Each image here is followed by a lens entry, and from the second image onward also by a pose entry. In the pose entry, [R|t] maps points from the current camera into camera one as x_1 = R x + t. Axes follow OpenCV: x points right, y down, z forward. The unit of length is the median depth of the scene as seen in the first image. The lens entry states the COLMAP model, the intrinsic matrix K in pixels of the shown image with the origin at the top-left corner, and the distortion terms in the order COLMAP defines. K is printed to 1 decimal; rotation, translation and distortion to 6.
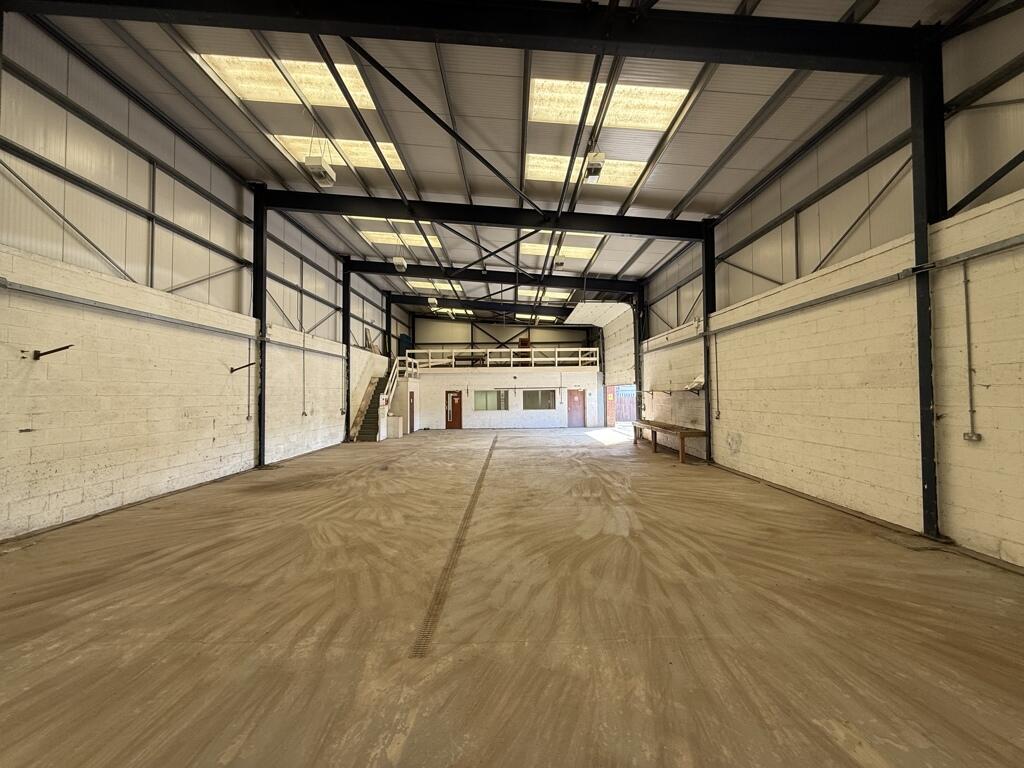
lens RADIAL K [[408.7, 0, 512.7], [0, 408.7, 386.1], [0, 0, 1]] dist [-0.001058, 0.000418]
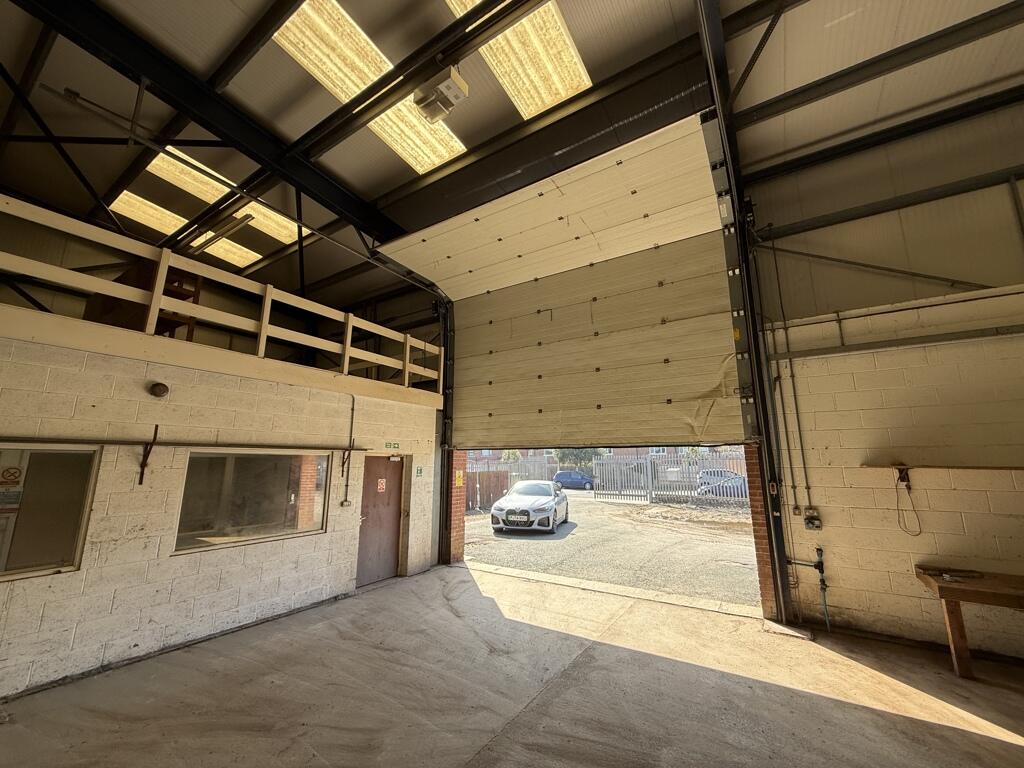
lens RADIAL K [[408.7, 0, 511.5], [0, 408.7, 383.4], [0, 0, 1]] dist [-0.001058, 0.000418]
pose [[0.543893, 0.171034, 0.821540, -0.064796], [-0.022223, 0.981601, -0.189644, 0.010890], [-0.838860, 0.084889, 0.537687, 0.744914]]
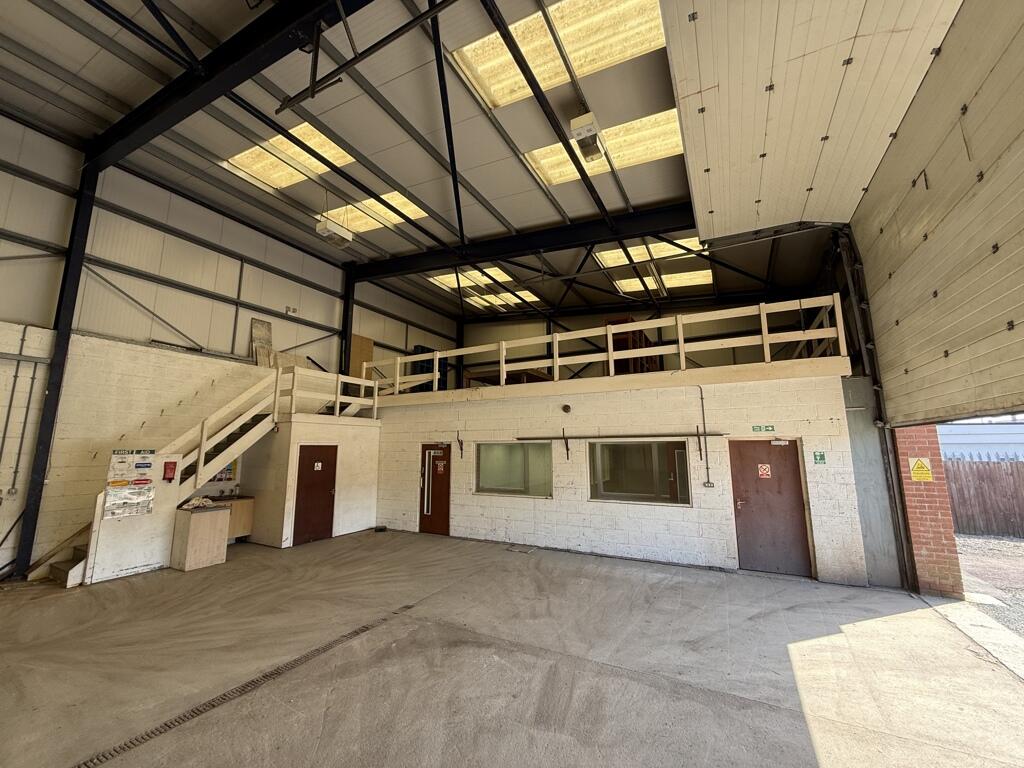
lens RADIAL K [[408.7, 0, 508.5], [0, 408.7, 382.2], [0, 0, 1]] dist [-0.001058, 0.000418]
pose [[0.875623, -0.070792, -0.477778, 0.140171], [0.004351, 0.990316, -0.138760, 0.007077], [0.482975, 0.119423, 0.867452, 0.649921]]
